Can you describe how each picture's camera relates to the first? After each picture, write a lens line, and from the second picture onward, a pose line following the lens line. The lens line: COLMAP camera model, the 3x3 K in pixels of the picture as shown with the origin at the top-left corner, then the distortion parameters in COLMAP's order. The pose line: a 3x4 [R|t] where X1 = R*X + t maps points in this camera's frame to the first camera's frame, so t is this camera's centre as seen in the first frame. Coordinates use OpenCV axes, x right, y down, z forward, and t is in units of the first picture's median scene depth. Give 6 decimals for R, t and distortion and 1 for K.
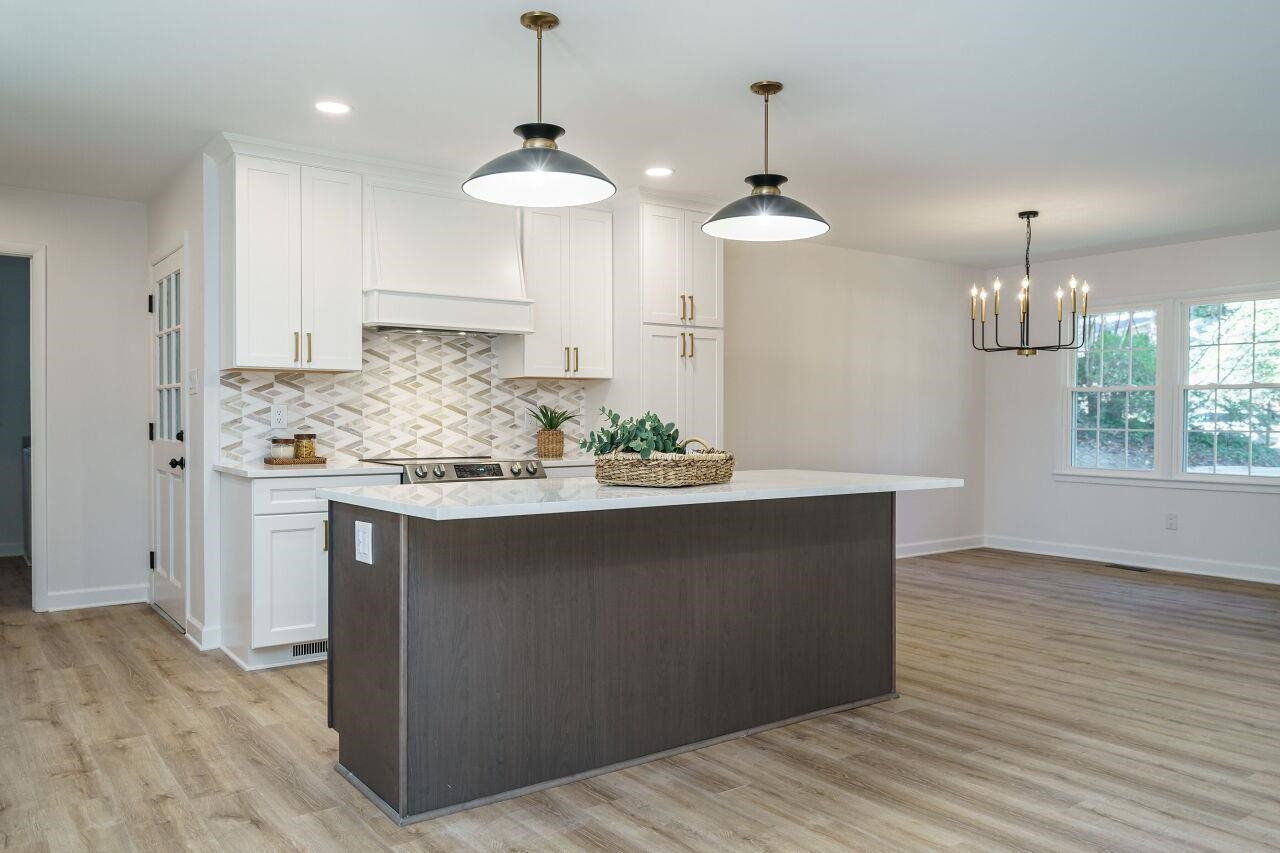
lens RADIAL K [[974.4, 0, 626.3], [0, 974.4, 431.8], [0, 0, 1]] dist [0.008843, 0.003205]
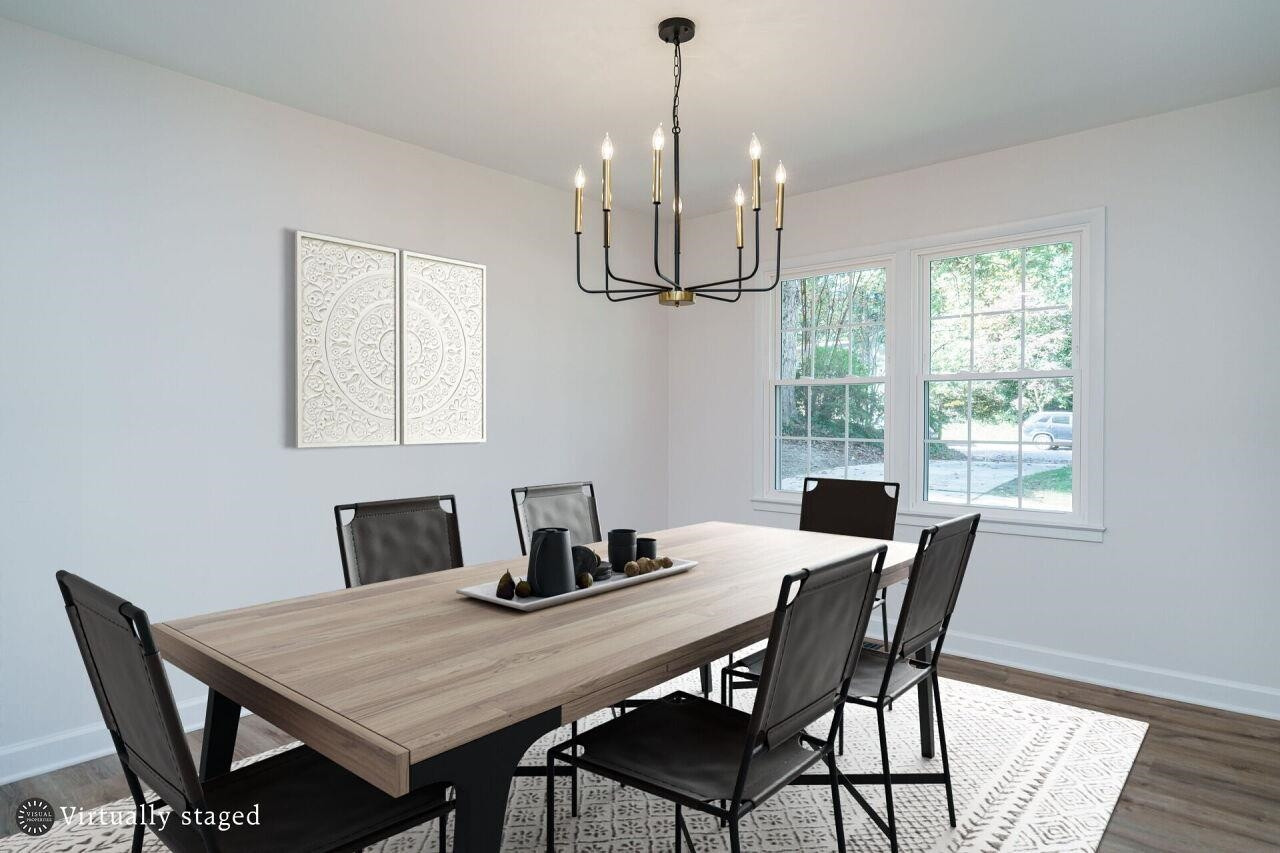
lens RADIAL K [[768.0, 0, 621.7], [0, 768.0, 435.6], [0, 0, 1]] dist [0.008876, 0.000812]
pose [[0.979015, -0.010709, 0.203509, 0.365660], [0.009542, 0.999932, 0.006716, -0.015001], [-0.203567, -0.004633, 0.979050, 0.744403]]
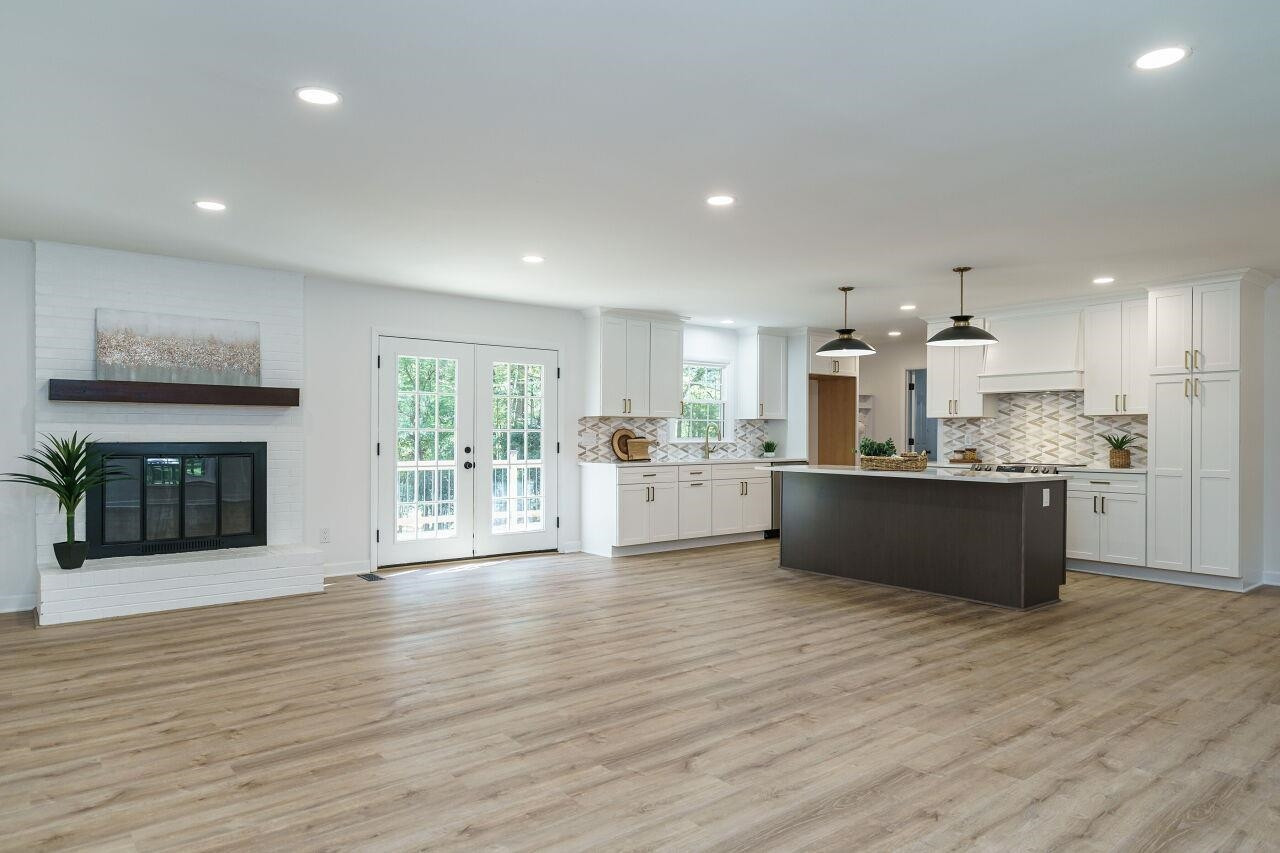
lens RADIAL K [[768.0, 0, 621.7], [0, 768.0, 435.6], [0, 0, 1]] dist [0.008876, 0.000812]
pose [[0.022304, -0.001884, -0.999749, 1.248075], [-0.018849, 0.999820, -0.002305, -0.006962], [0.999574, 0.018896, 0.022264, 0.232130]]
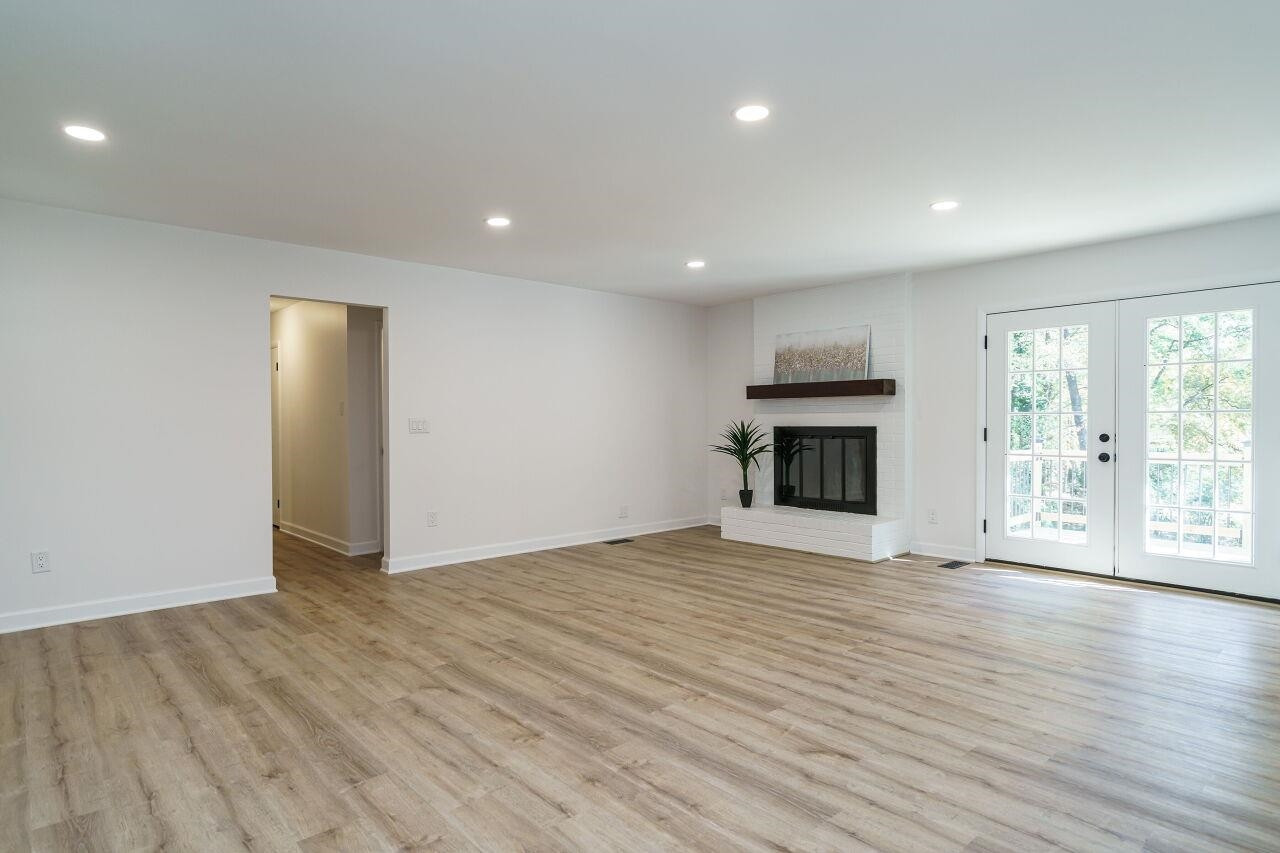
lens RADIAL K [[695.8, 0, 649.7], [0, 695.8, 423.4], [0, 0, 1]] dist [0.006241, 0.000810]
pose [[-0.993602, 0.002944, -0.112904, 0.577049], [0.001137, 0.999870, 0.016064, -0.016074], [0.112937, 0.015833, -0.993476, 0.924274]]
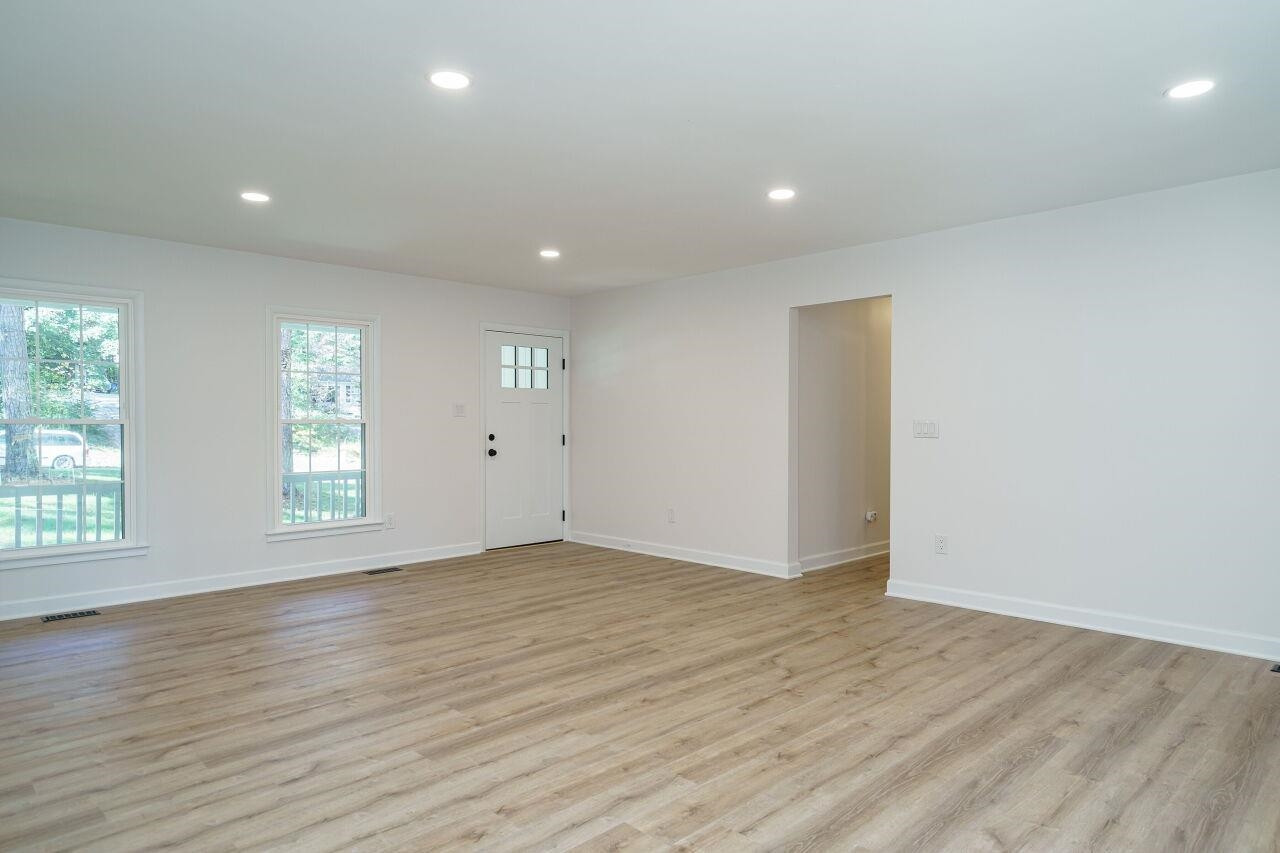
lens RADIAL K [[772.5, 0, 640.0], [0, 772.5, 426.5], [0, 0, 1]] dist [0.008274, 0.000424]
pose [[-0.148501, -0.007029, 0.988887, -0.166678], [0.016727, 0.999814, 0.009619, -0.018042], [-0.988771, 0.017970, -0.148356, 0.302133]]
